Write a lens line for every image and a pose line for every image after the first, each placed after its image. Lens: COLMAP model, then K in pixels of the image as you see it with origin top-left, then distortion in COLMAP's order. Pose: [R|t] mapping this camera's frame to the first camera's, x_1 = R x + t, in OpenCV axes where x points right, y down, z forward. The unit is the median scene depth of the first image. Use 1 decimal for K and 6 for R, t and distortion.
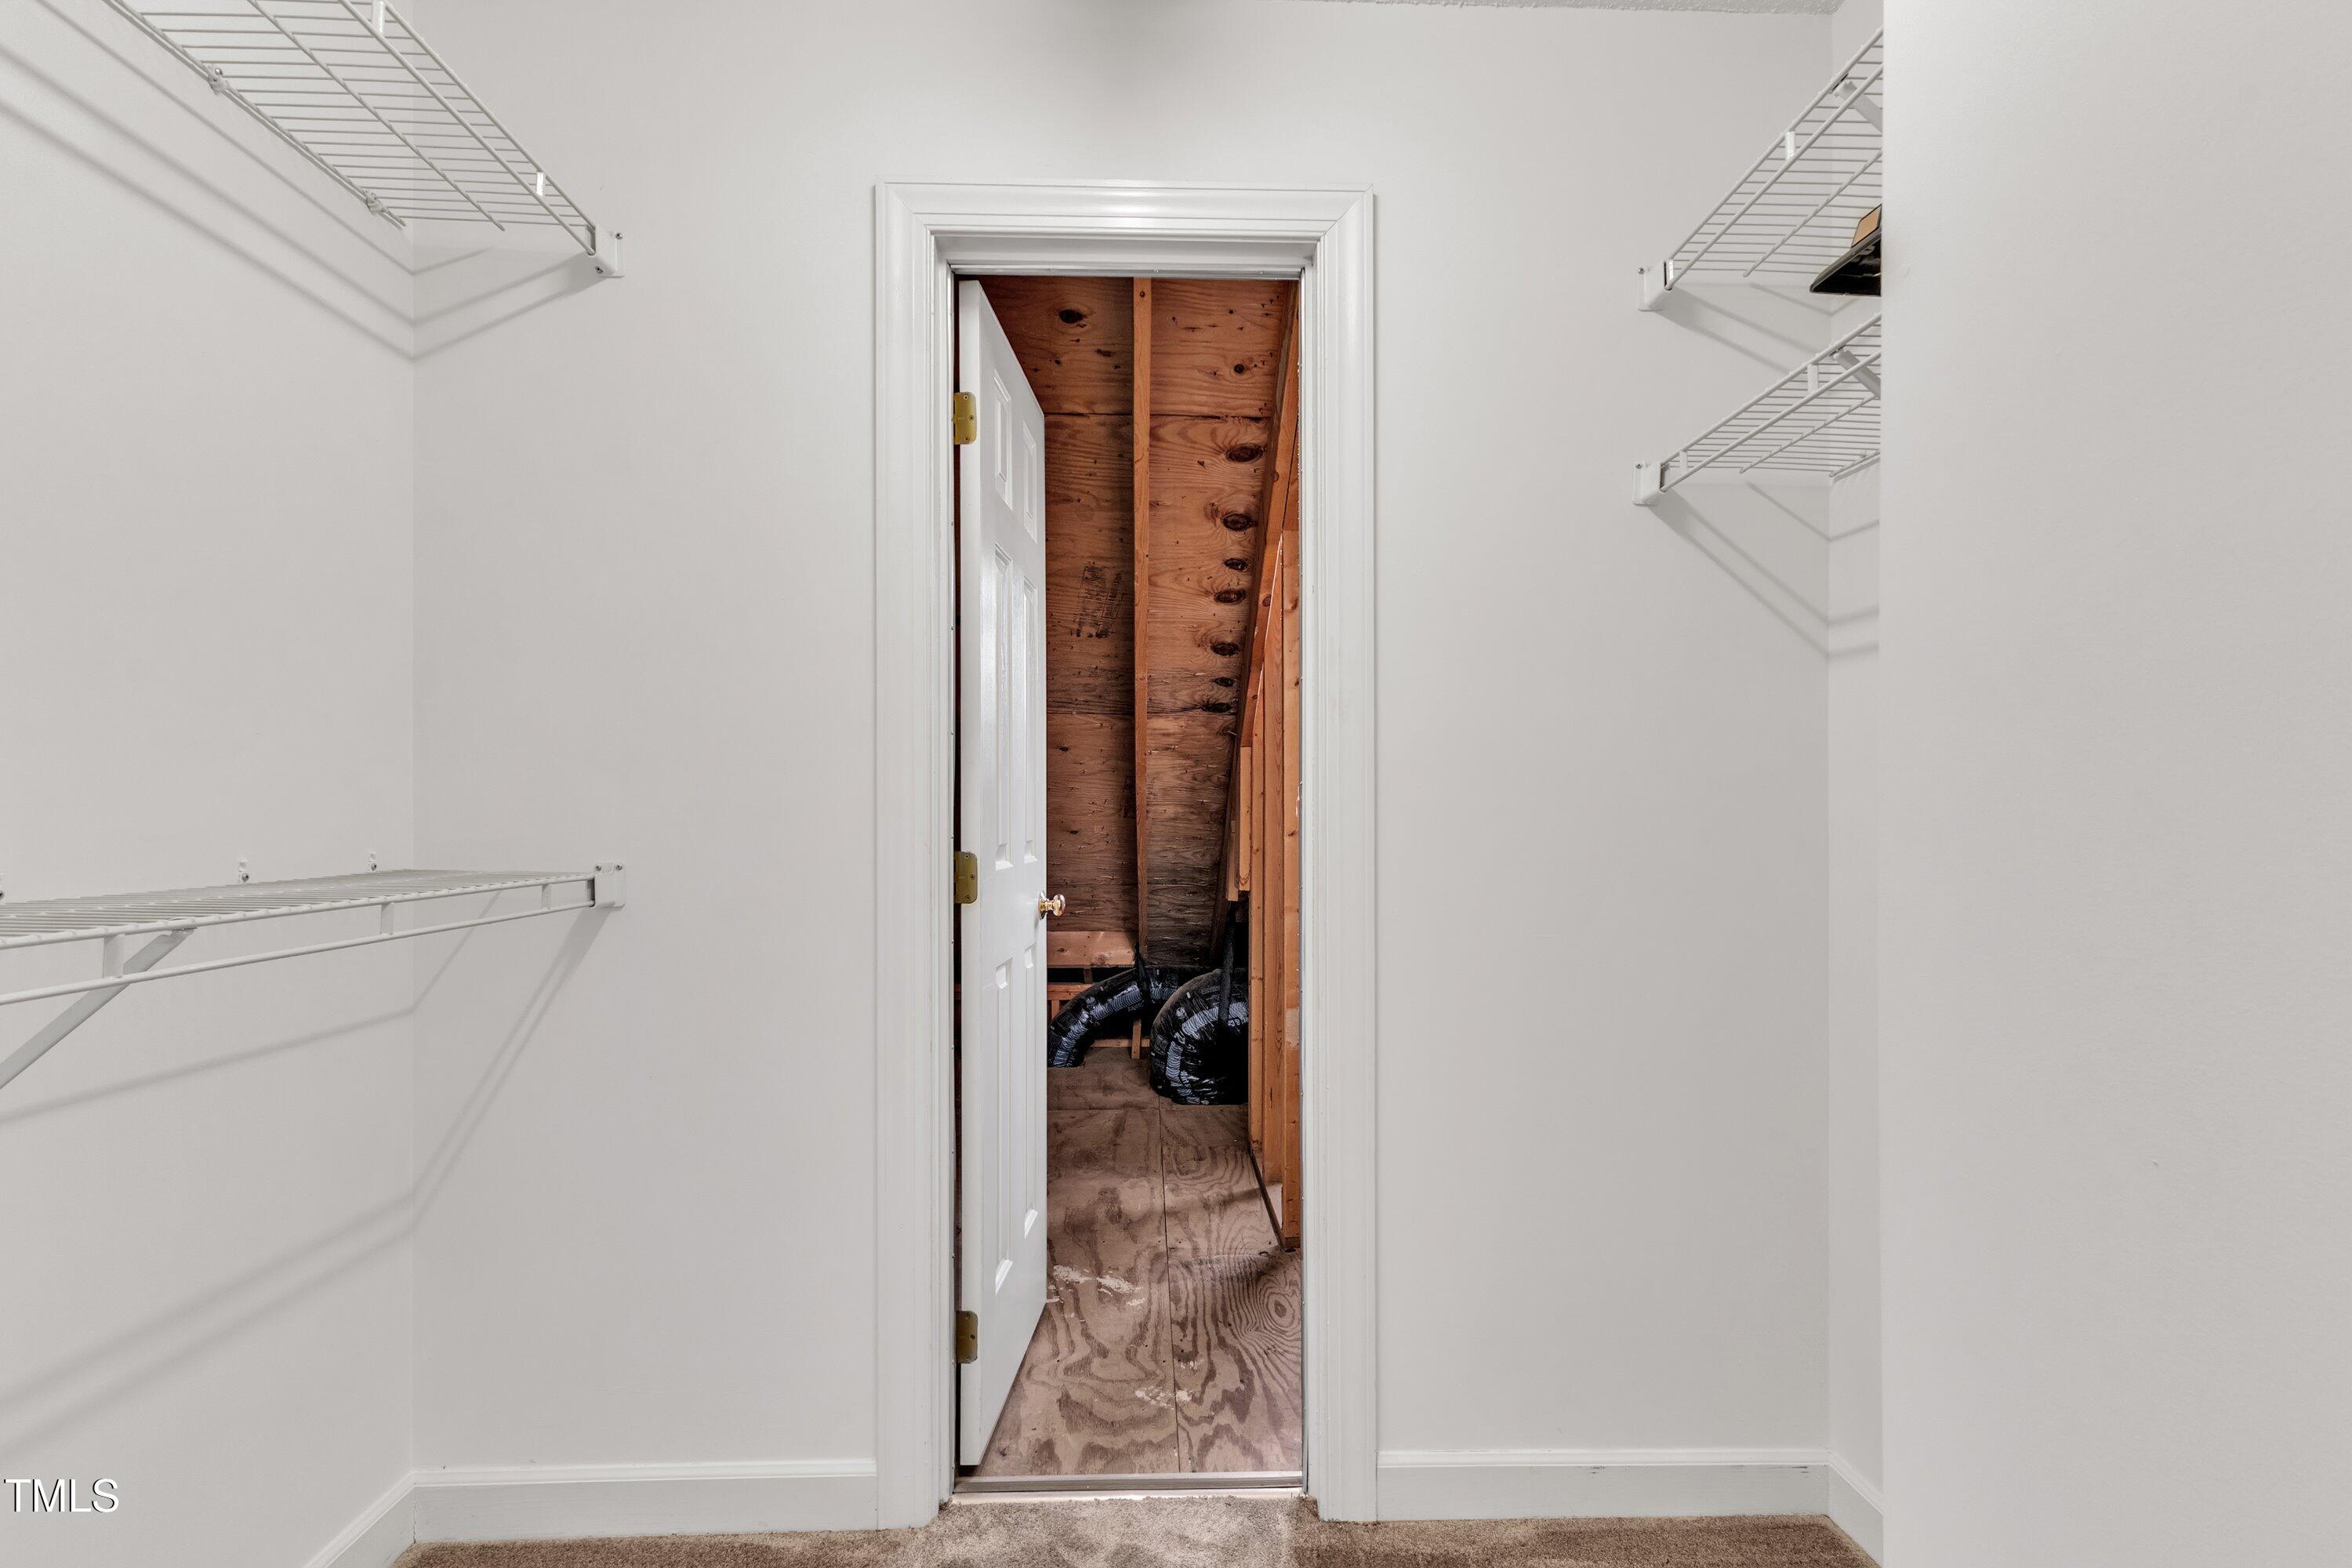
lens RADIAL K [[1046.3, 0, 1180.3], [0, 1046.3, 788.5], [0, 0, 1]] dist [0.014312, 0.000898]
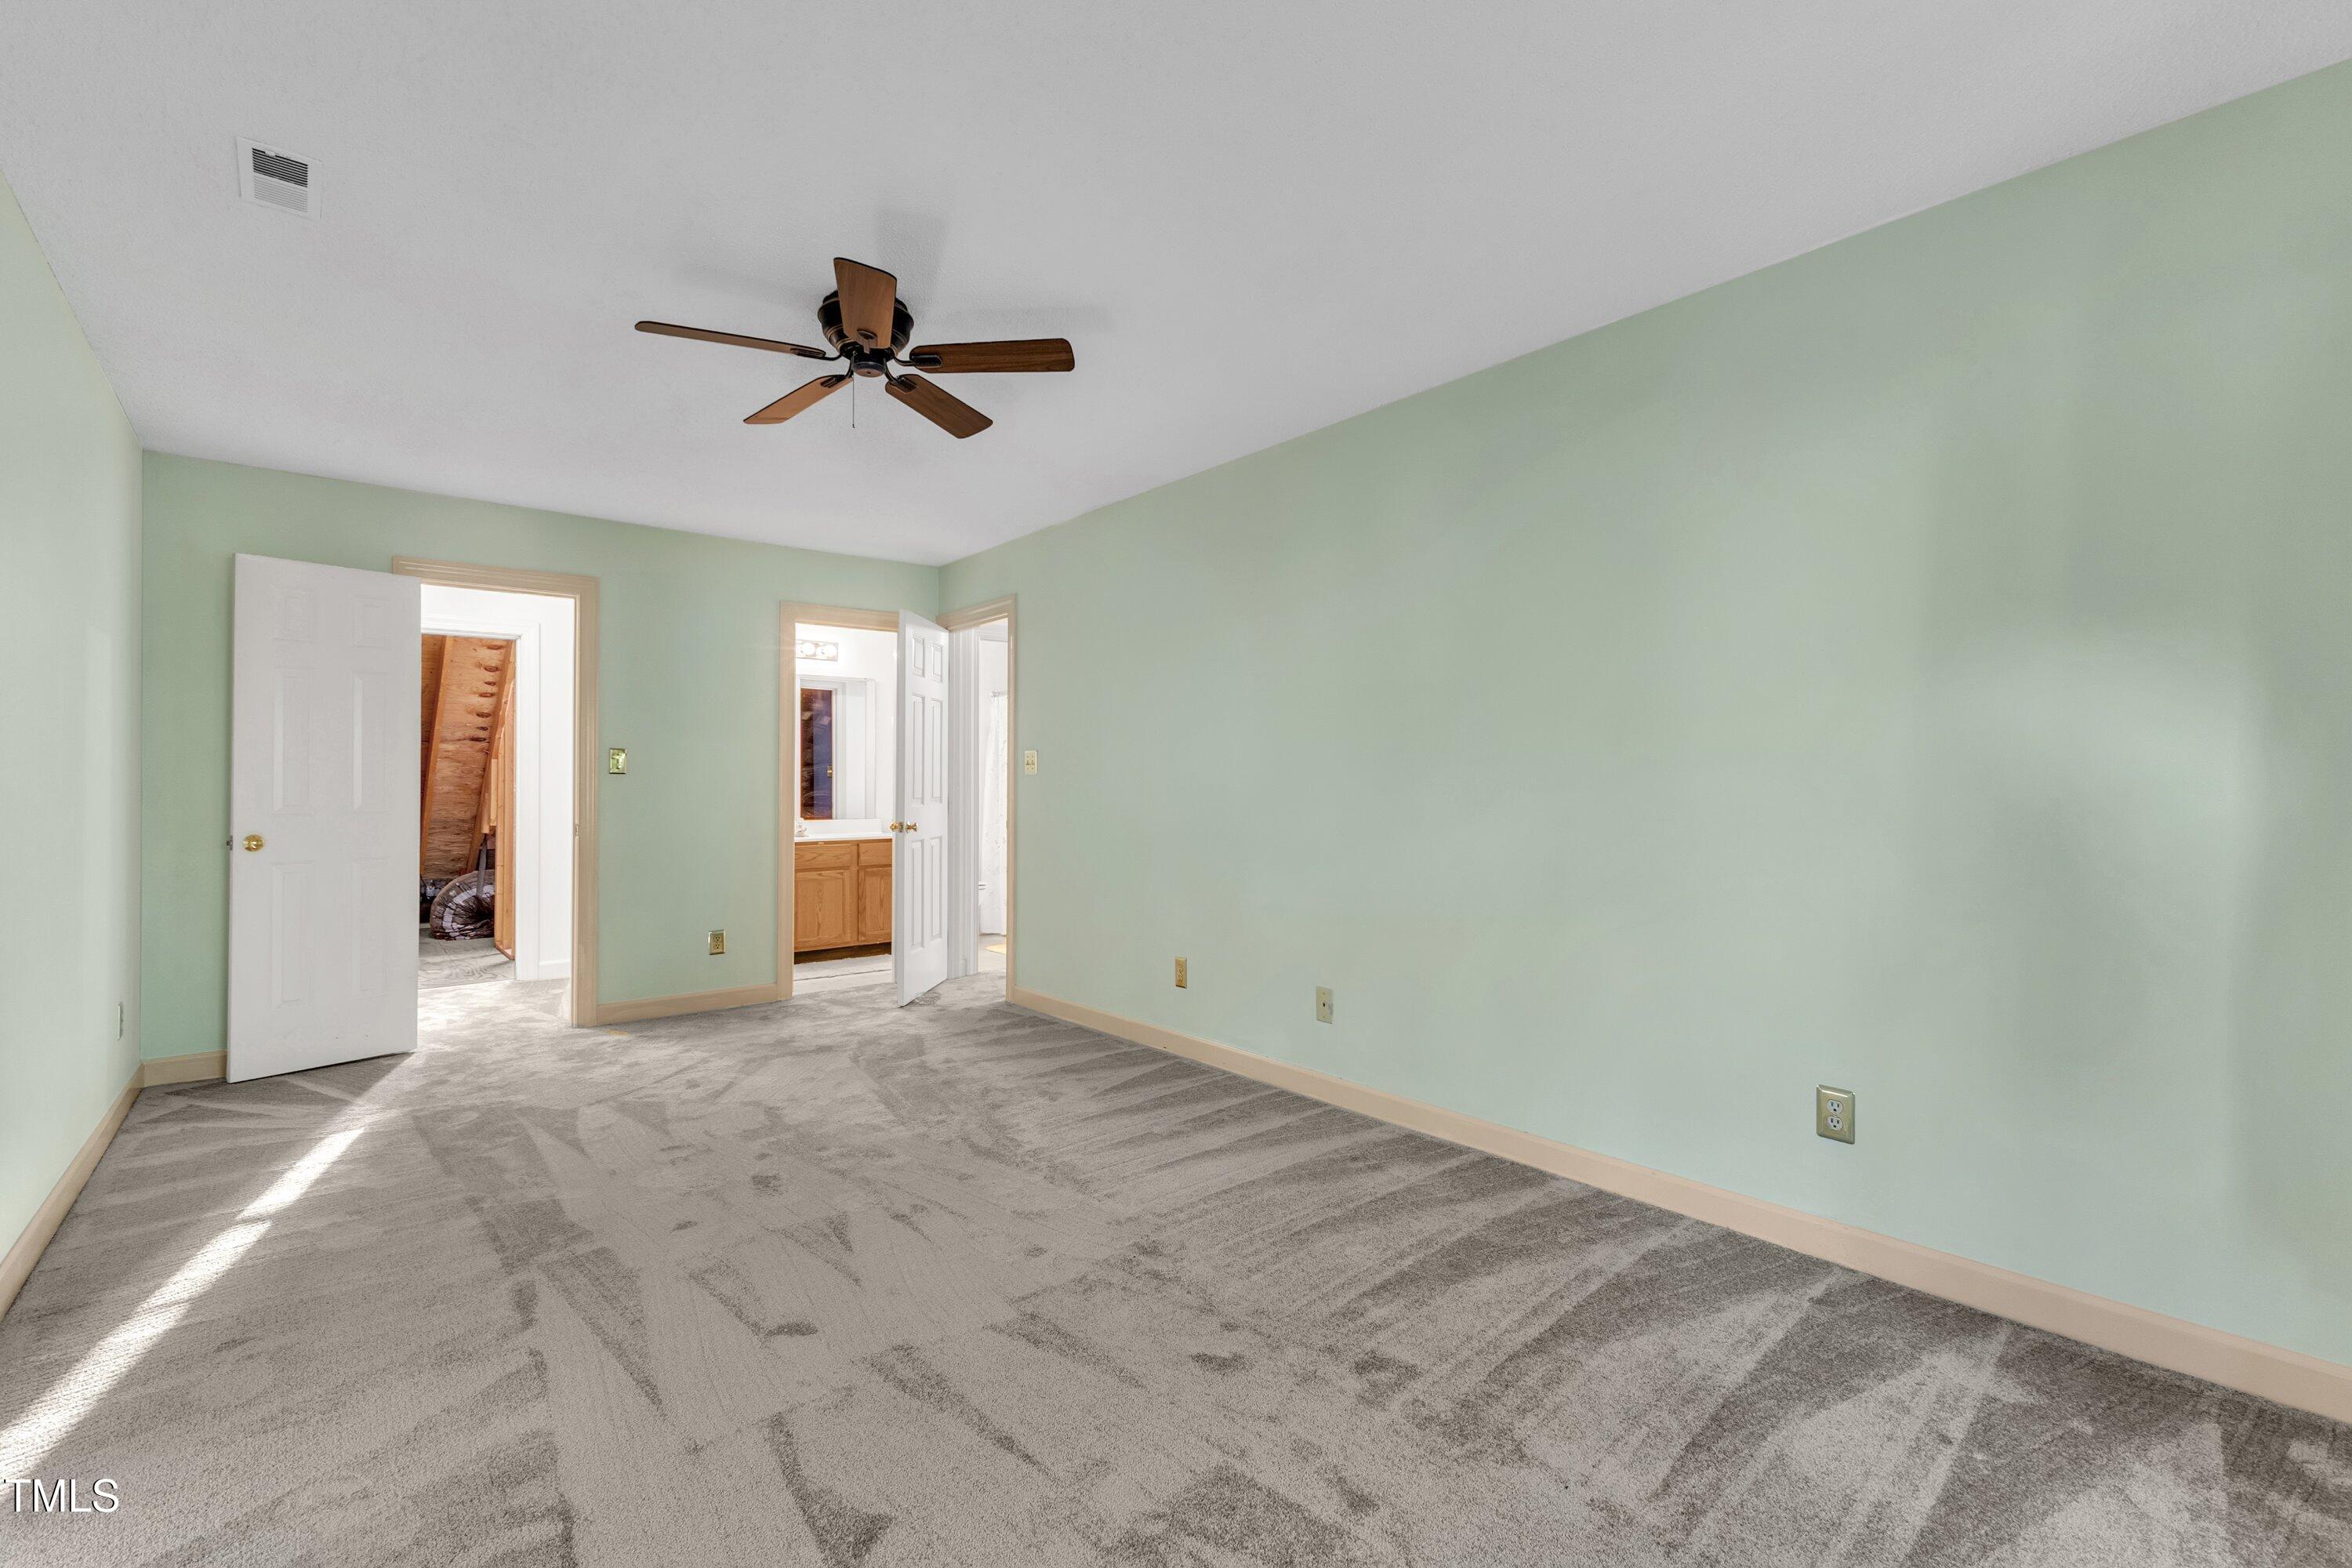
lens RADIAL K [[1046.3, 0, 1180.3], [0, 1046.3, 788.5], [0, 0, 1]] dist [0.014312, 0.000898]
pose [[0.796536, 0.001051, 0.604591, -0.118662], [-0.009992, 0.999885, 0.011425, -0.015673], [-0.604509, -0.015141, 0.796454, -1.524614]]
